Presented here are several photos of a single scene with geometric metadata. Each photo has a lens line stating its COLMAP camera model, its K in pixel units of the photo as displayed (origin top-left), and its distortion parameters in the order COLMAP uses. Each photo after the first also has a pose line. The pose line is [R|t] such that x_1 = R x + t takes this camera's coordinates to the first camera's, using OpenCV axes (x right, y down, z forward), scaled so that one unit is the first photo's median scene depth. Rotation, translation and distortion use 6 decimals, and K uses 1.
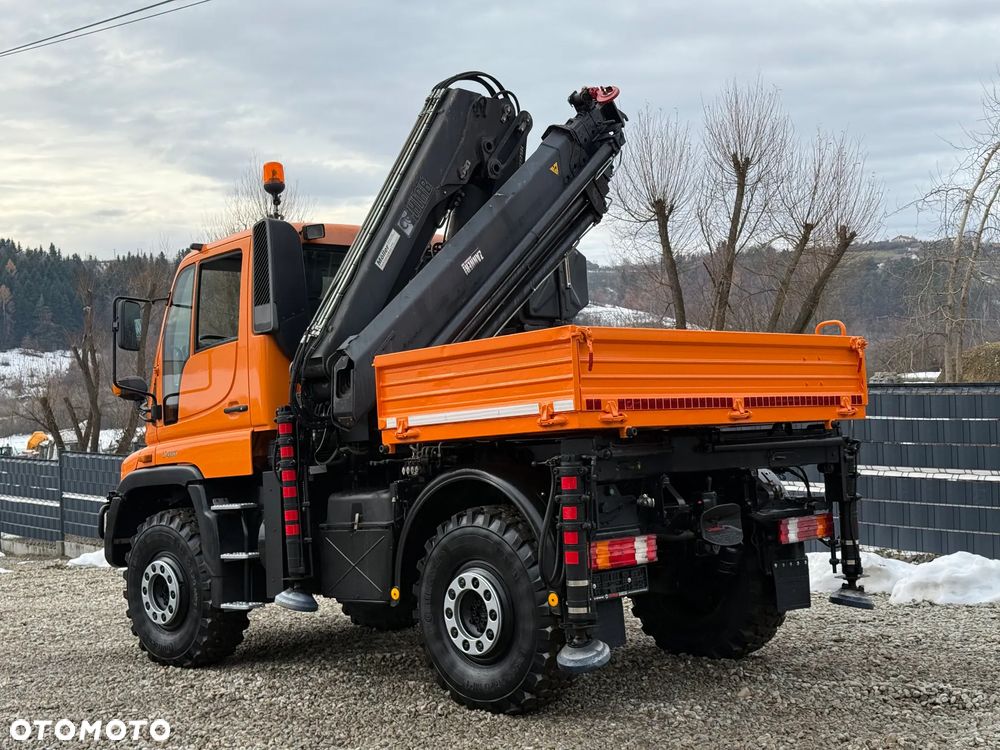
lens RADIAL K [[1373.9, 0, 506.8], [0, 1373.9, 372.2], [0, 0, 1]] dist [0.186116, -0.362614]
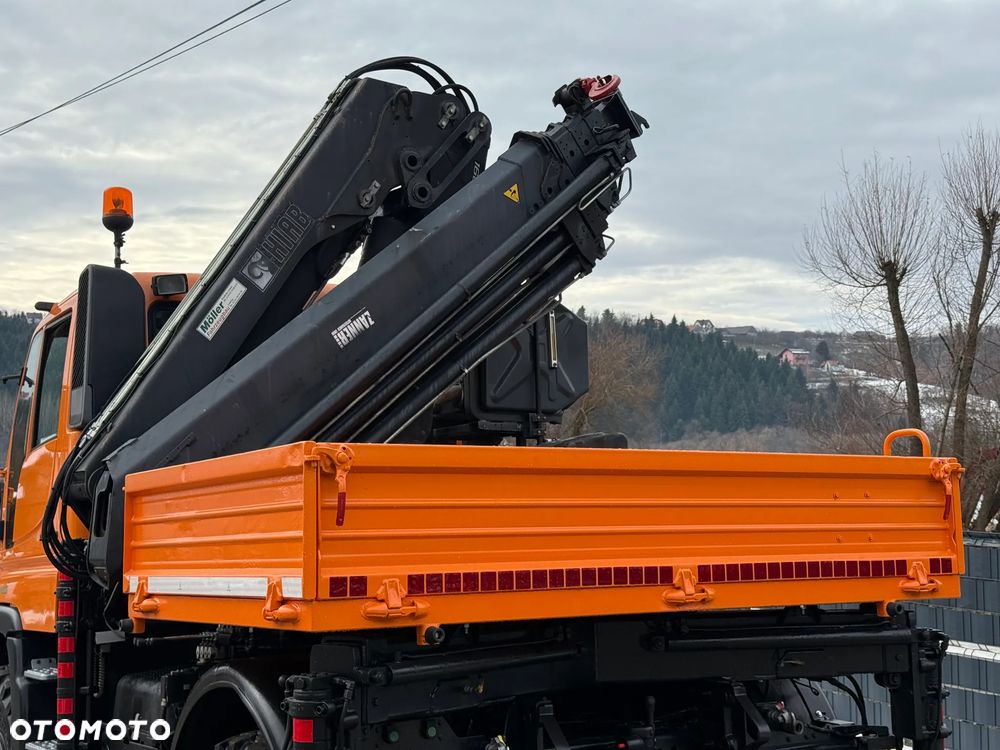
lens RADIAL K [[1373.9, 0, 506.8], [0, 1373.9, 372.2], [0, 0, 1]] dist [0.186116, -0.362614]
pose [[0.979626, 0.011933, -0.200476, 0.180902], [-0.022125, 0.998570, -0.048676, -0.027982], [0.199609, 0.052120, 0.978489, 0.361781]]
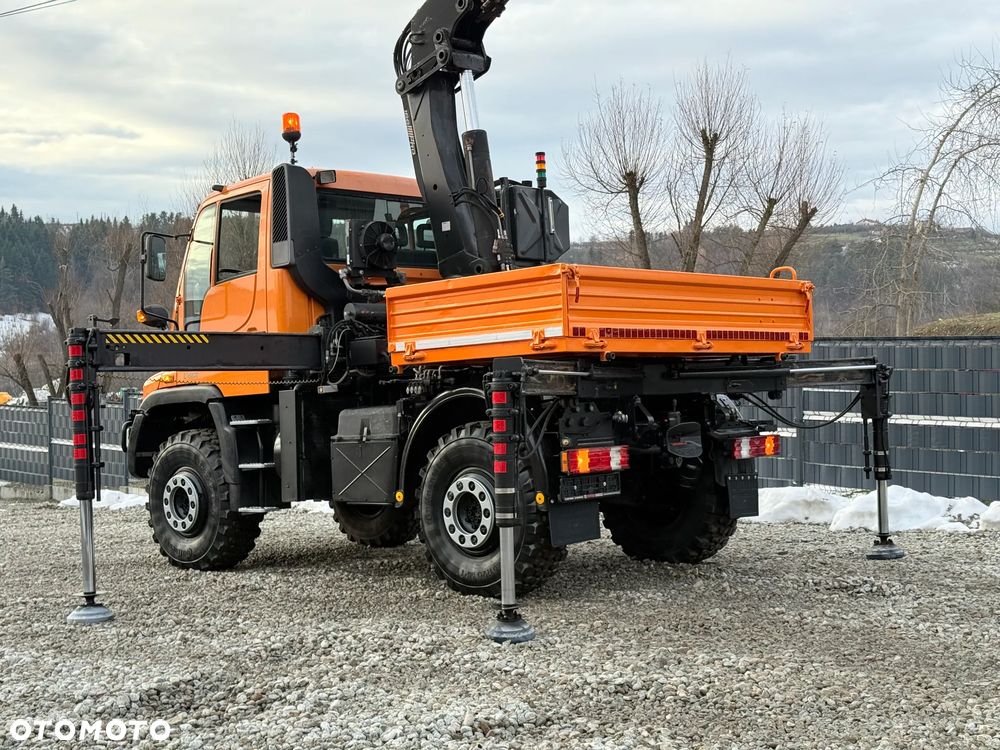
lens RADIAL K [[1364.6, 0, 537.8], [0, 1364.6, 422.8], [0, 0, 1]] dist [0.172469, -0.128583]
pose [[0.998693, 0.016725, 0.048306, -0.020300], [-0.019294, 0.998396, 0.053226, 0.033303], [-0.047338, -0.054088, 0.997413, -0.121913]]
